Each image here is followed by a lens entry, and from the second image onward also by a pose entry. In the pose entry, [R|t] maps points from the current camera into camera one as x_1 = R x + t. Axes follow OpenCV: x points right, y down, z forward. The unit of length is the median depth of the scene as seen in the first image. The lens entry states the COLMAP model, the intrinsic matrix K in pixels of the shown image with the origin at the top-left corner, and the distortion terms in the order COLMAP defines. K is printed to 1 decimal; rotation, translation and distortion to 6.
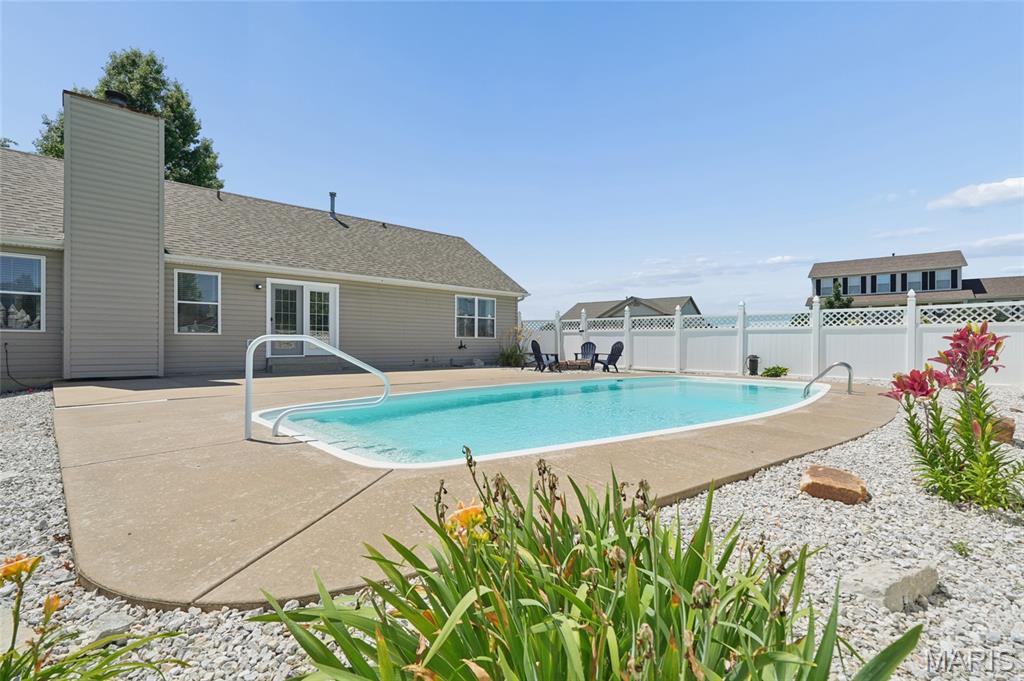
lens RADIAL K [[478.7, 0, 512.0], [0, 478.7, 340.5], [0, 0, 1]] dist [-0.000989, -0.000074]
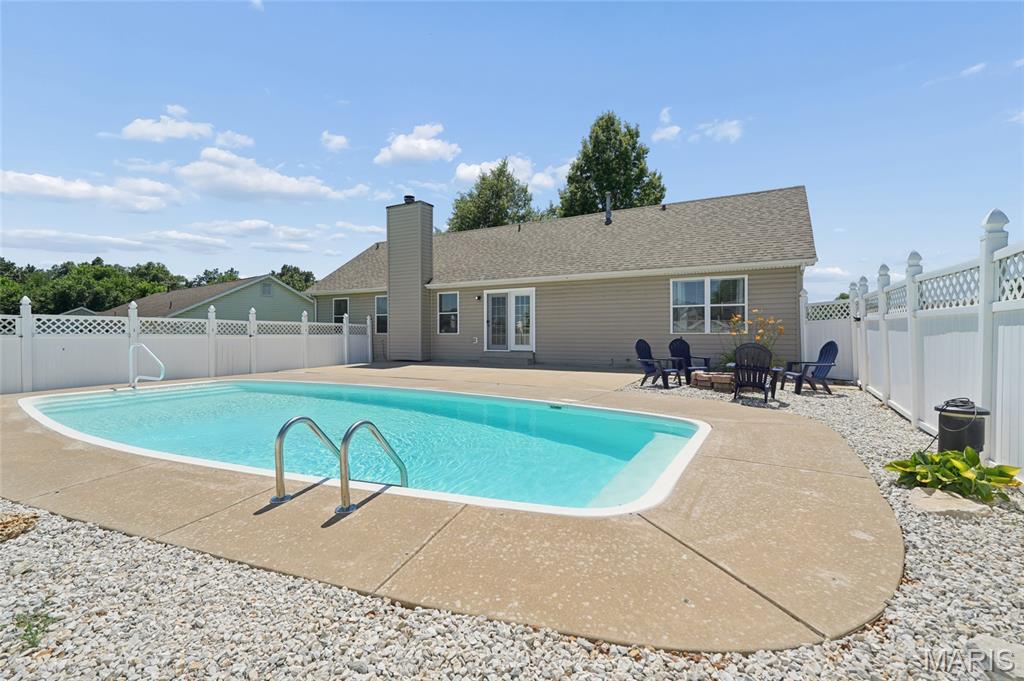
lens RADIAL K [[464.9, 0, 512.0], [0, 464.9, 340.5], [0, 0, 1]] dist [-0.005287, -0.000299]
pose [[0.315307, 0.011759, -0.948917, 0.654888], [0.014092, 0.999755, 0.017072, -0.012992], [0.948885, -0.018755, 0.315064, 0.612908]]
